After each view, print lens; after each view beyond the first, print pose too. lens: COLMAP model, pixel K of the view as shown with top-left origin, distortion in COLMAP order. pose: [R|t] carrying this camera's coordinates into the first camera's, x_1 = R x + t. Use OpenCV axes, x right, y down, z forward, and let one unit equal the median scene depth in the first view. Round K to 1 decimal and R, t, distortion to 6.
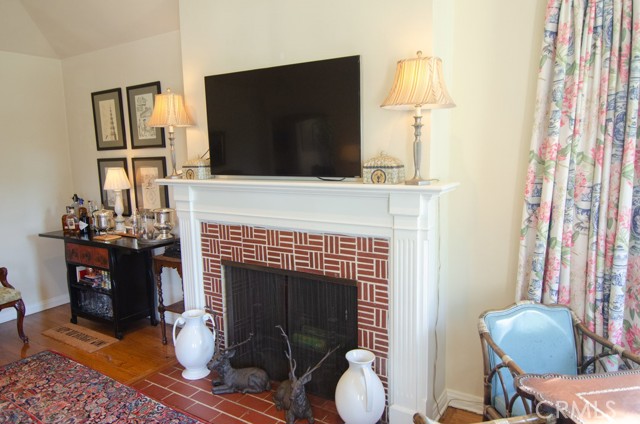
lens RADIAL K [[434.9, 0, 317.6], [0, 434.9, 213.1], [0, 0, 1]] dist [0.004848, -0.021532]
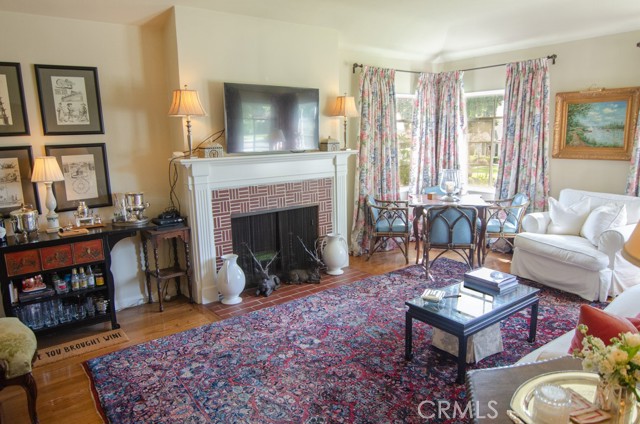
lens RADIAL K [[434.9, 0, 319.2], [0, 434.9, 211.9], [0, 0, 1]] dist [0.004848, -0.021532]
pose [[0.339176, -0.151591, 0.928429, -1.425637], [0.148031, 0.983236, 0.106461, -0.008096], [-0.929003, 0.101327, 0.355930, 0.243747]]
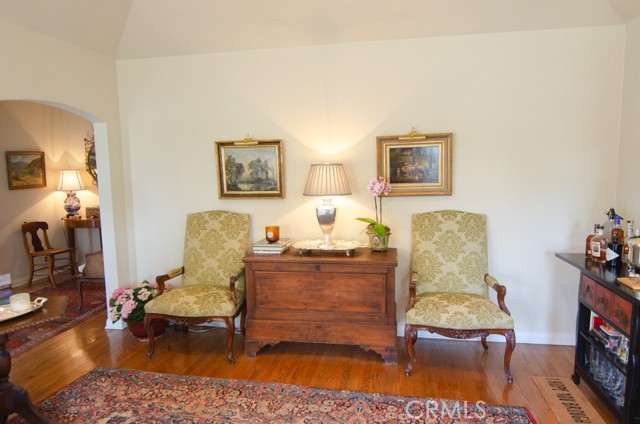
lens RADIAL K [[434.9, 0, 320.6], [0, 434.9, 211.4], [0, 0, 1]] dist [0.004848, -0.021532]
pose [[0.373129, 0.125185, -0.919295, -0.108557], [-0.119639, 0.989075, 0.086128, -0.061579], [0.920033, 0.077847, 0.384029, 0.399842]]
